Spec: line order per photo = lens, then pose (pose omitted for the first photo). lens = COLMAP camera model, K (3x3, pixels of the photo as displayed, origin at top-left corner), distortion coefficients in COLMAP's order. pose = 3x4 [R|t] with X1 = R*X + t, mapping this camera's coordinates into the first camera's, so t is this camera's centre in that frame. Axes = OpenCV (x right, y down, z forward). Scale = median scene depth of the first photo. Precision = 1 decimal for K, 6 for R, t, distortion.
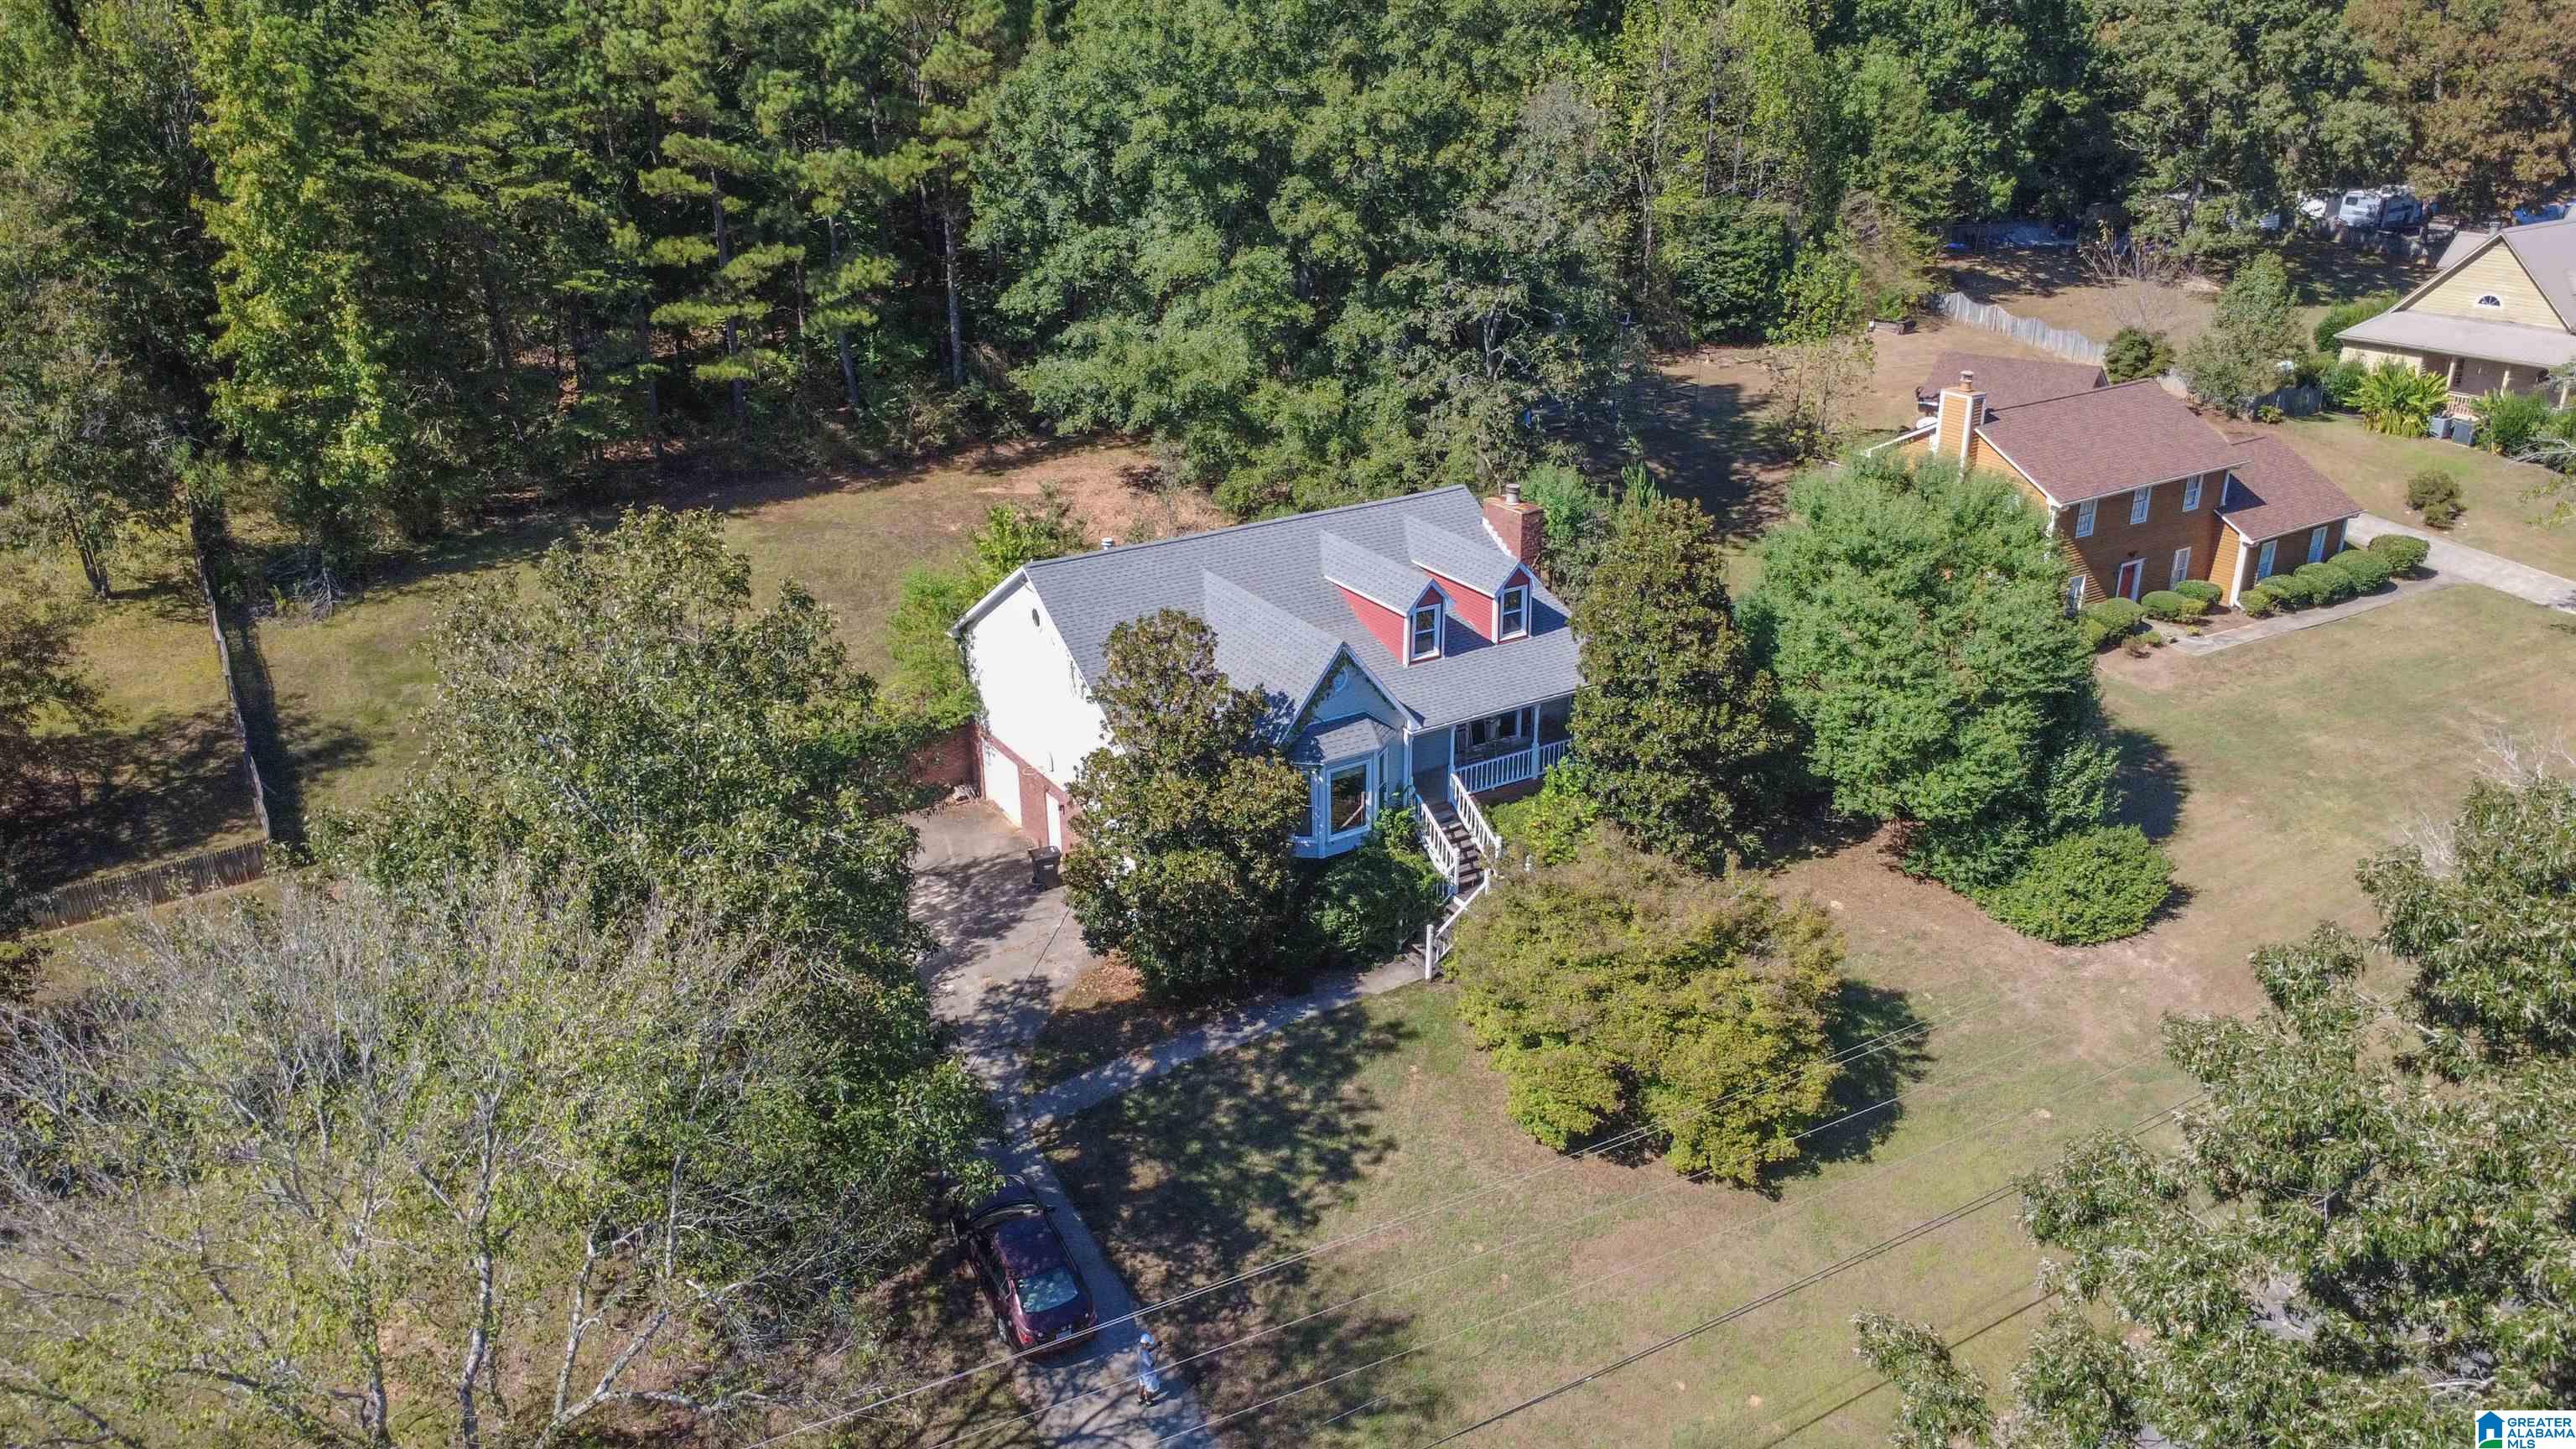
lens RADIAL K [[1758.1, 0, 1288.0], [0, 1758.1, 724.5], [0, 0, 1]] dist [0.005429, 0.004426]
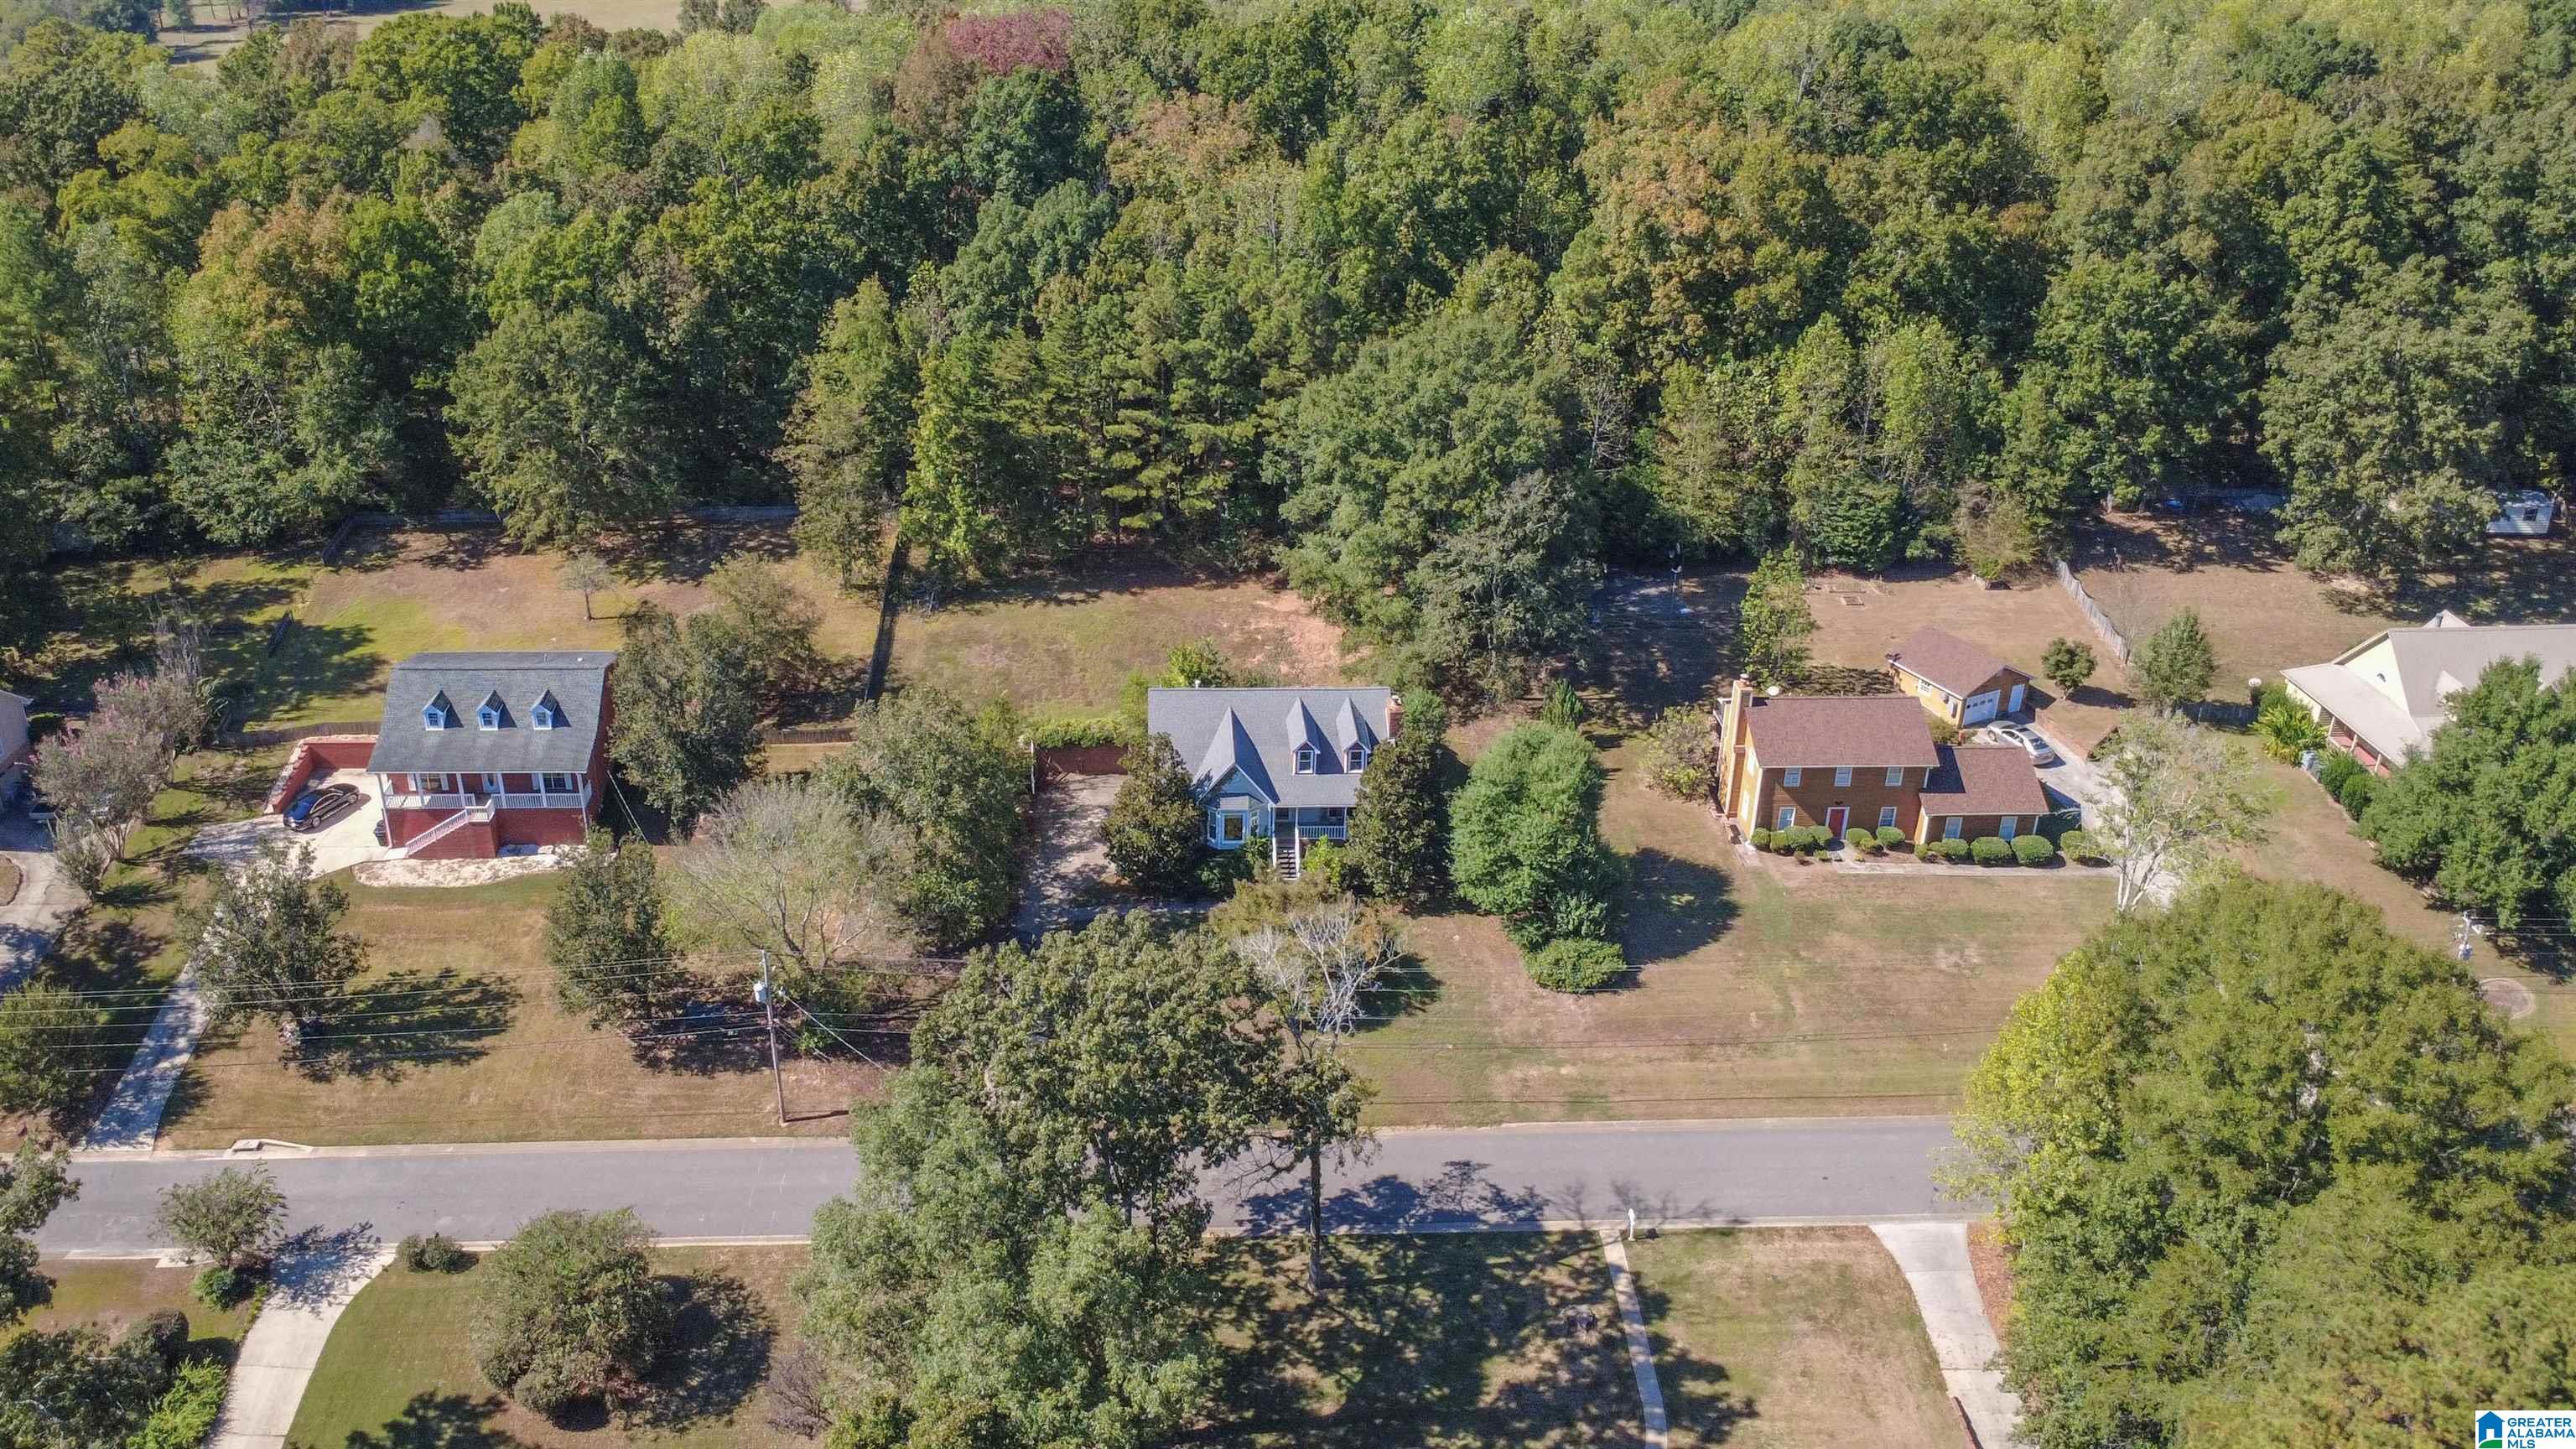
lens RADIAL K [[1758.1, 0, 1288.0], [0, 1758.1, 724.5], [0, 0, 1]] dist [0.005429, 0.004426]
pose [[0.886457, 0.244696, -0.392832, 0.709215], [-0.213988, 0.969324, 0.120914, -0.279304], [0.410369, -0.023124, 0.911626, -0.773583]]
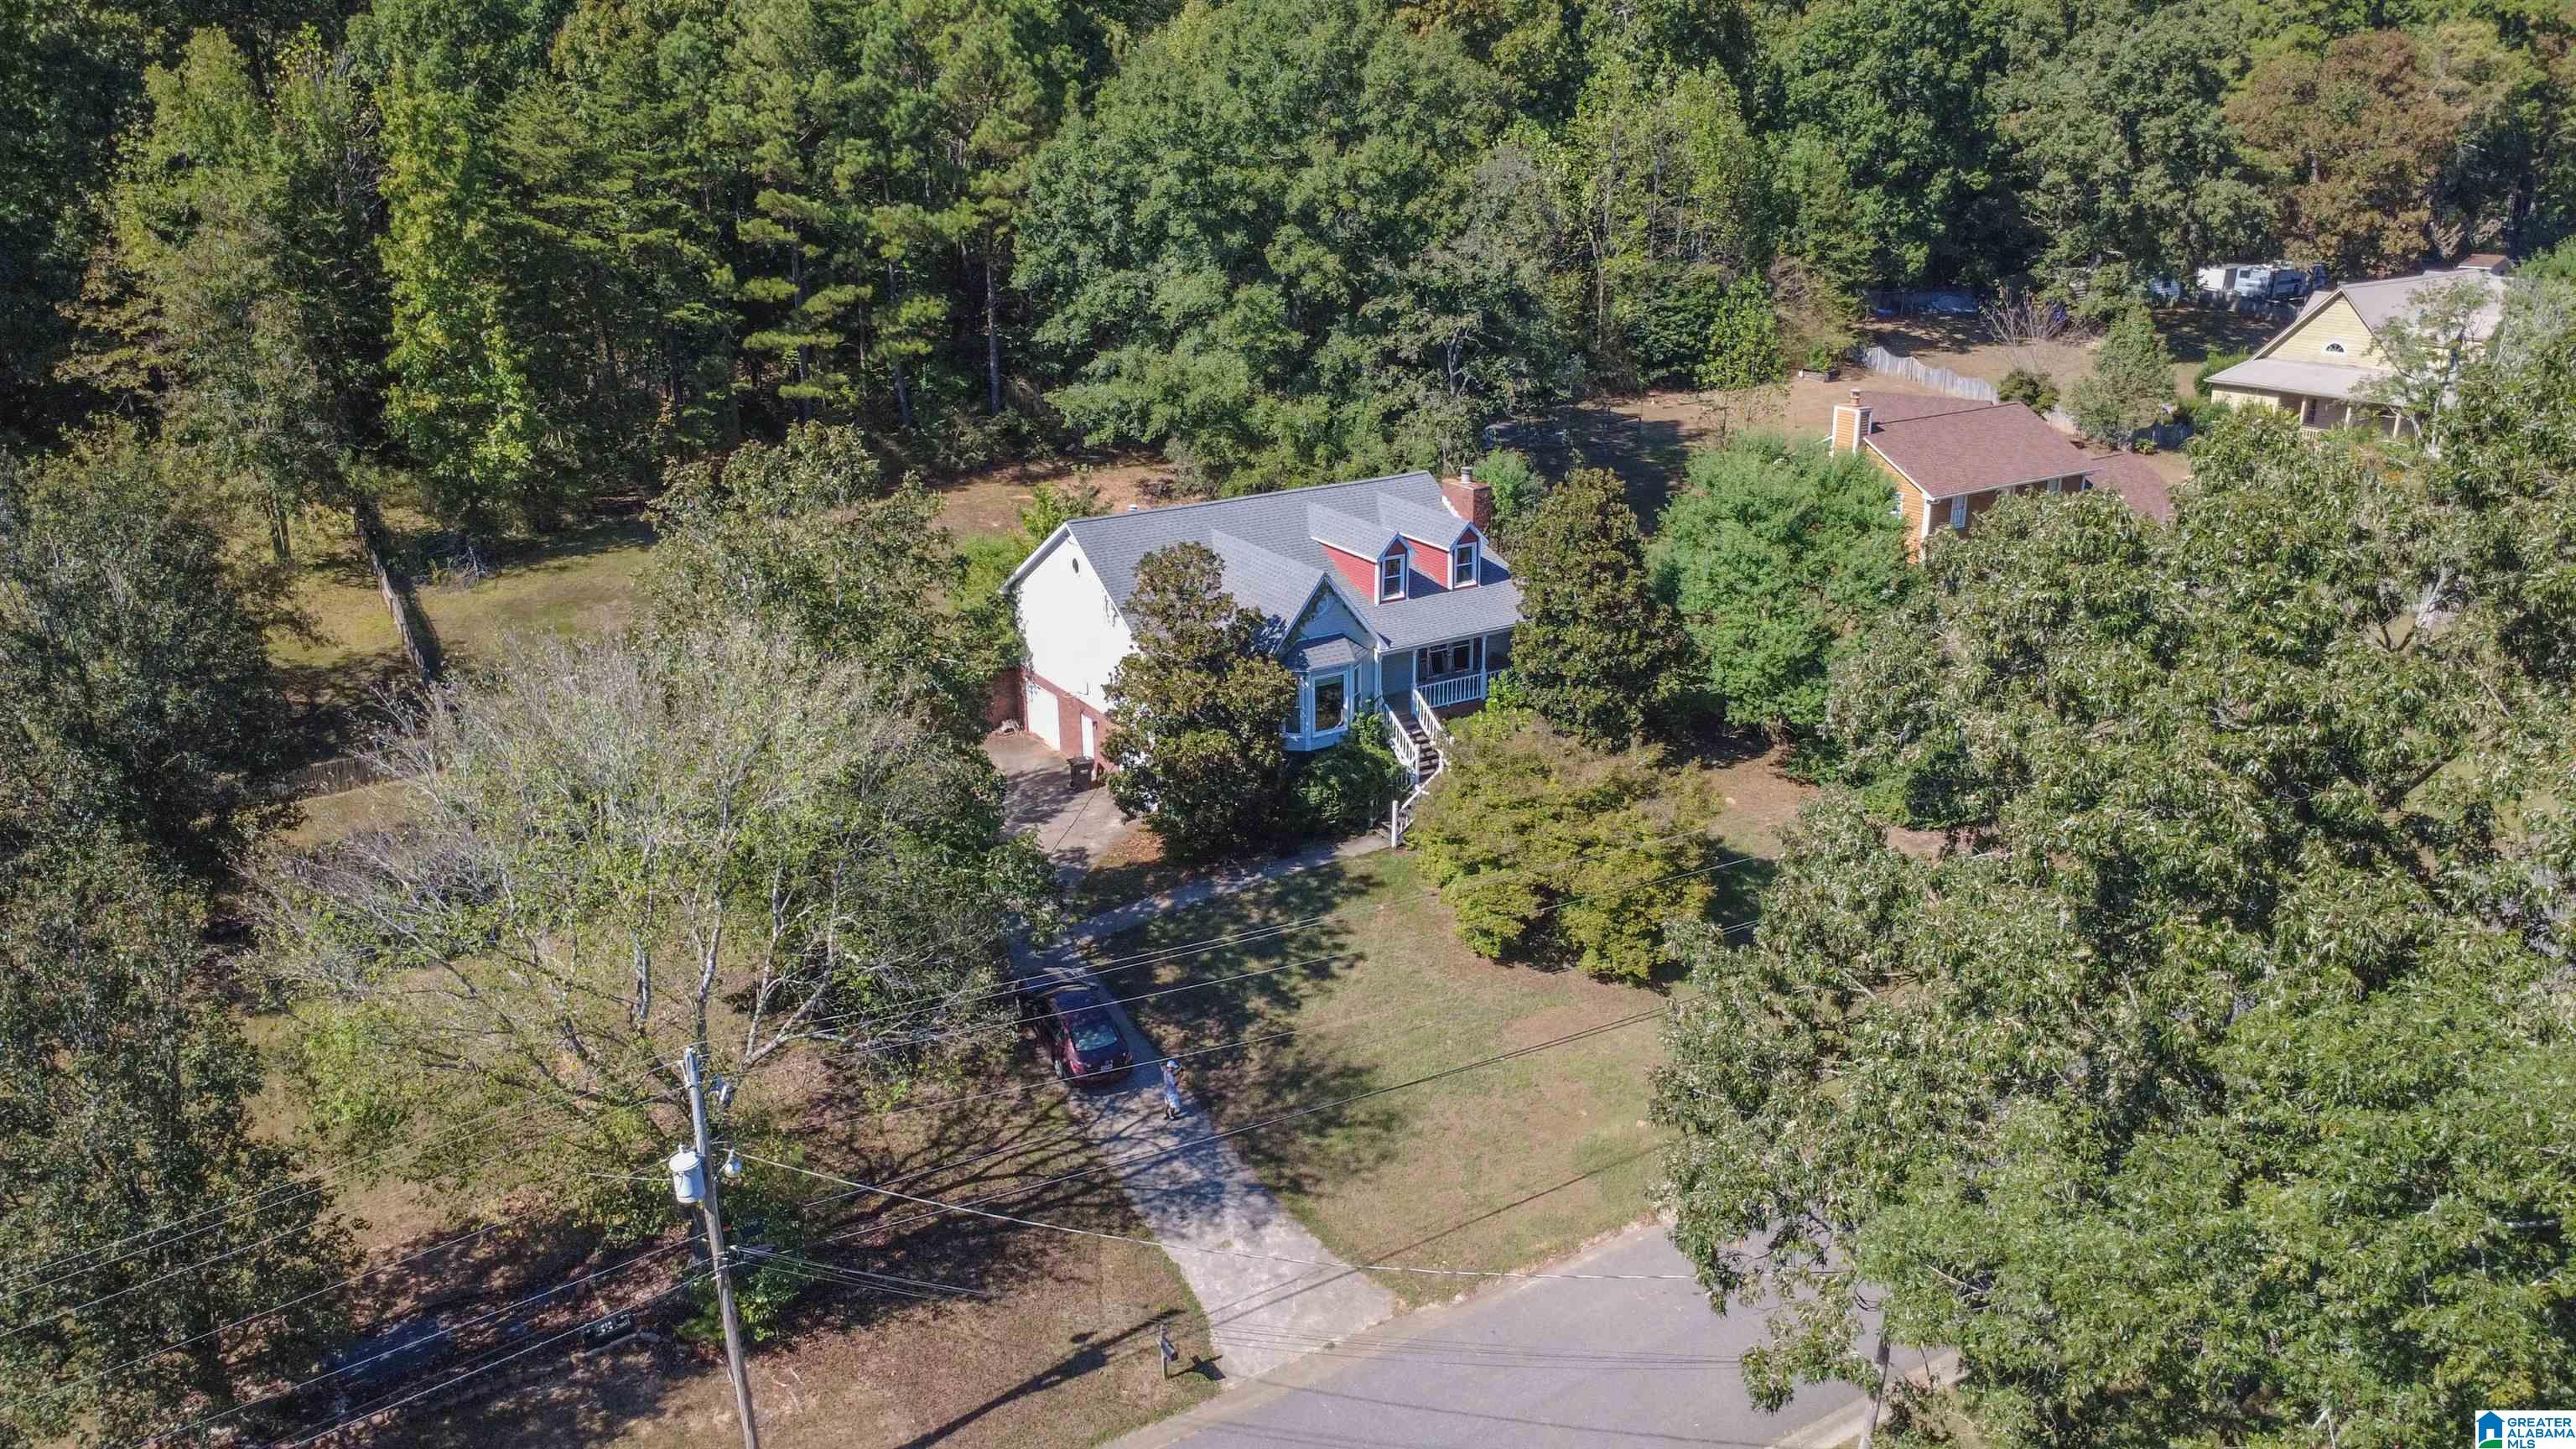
lens RADIAL K [[1736.6, 0, 1288.0], [0, 1736.6, 724.5], [0, 0, 1]] dist [0.011072, -0.002520]
pose [[0.999998, 0.000586, 0.001787, 0.002308], [-0.000493, 0.998688, -0.051197, 0.088775], [-0.001814, 0.051196, 0.998687, -0.163208]]
